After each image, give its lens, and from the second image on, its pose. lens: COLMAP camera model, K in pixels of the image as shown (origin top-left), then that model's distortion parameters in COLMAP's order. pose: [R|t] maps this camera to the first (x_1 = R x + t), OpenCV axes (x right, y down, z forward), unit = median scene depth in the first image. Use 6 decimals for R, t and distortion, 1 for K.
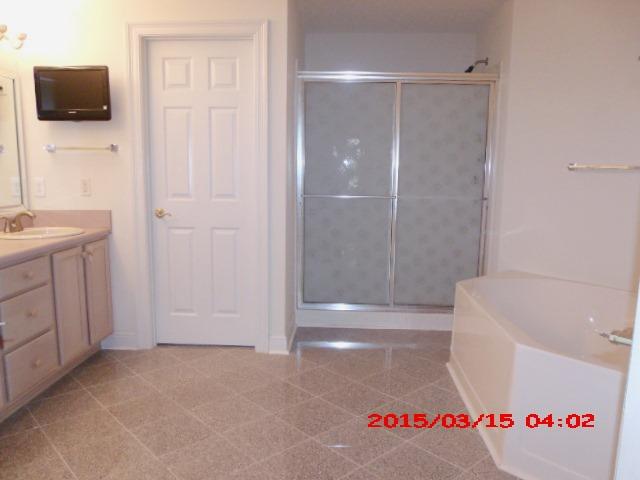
lens RADIAL K [[499.9, 0, 319.1], [0, 499.9, 239.2], [0, 0, 1]] dist [-0.049961, 0.015725]
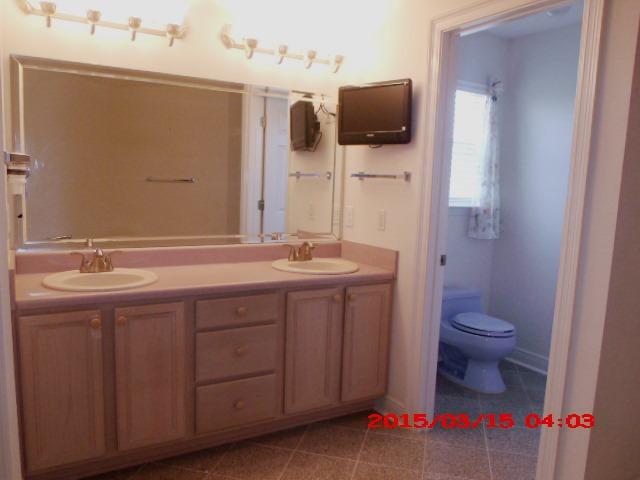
lens RADIAL K [[499.9, 0, 318.3], [0, 499.9, 242.0], [0, 0, 1]] dist [-0.049961, 0.015725]
pose [[0.562320, 0.111157, -0.819414, 0.197472], [-0.150053, 0.988189, 0.031079, -0.083205], [0.813191, 0.105479, 0.572358, 0.435464]]
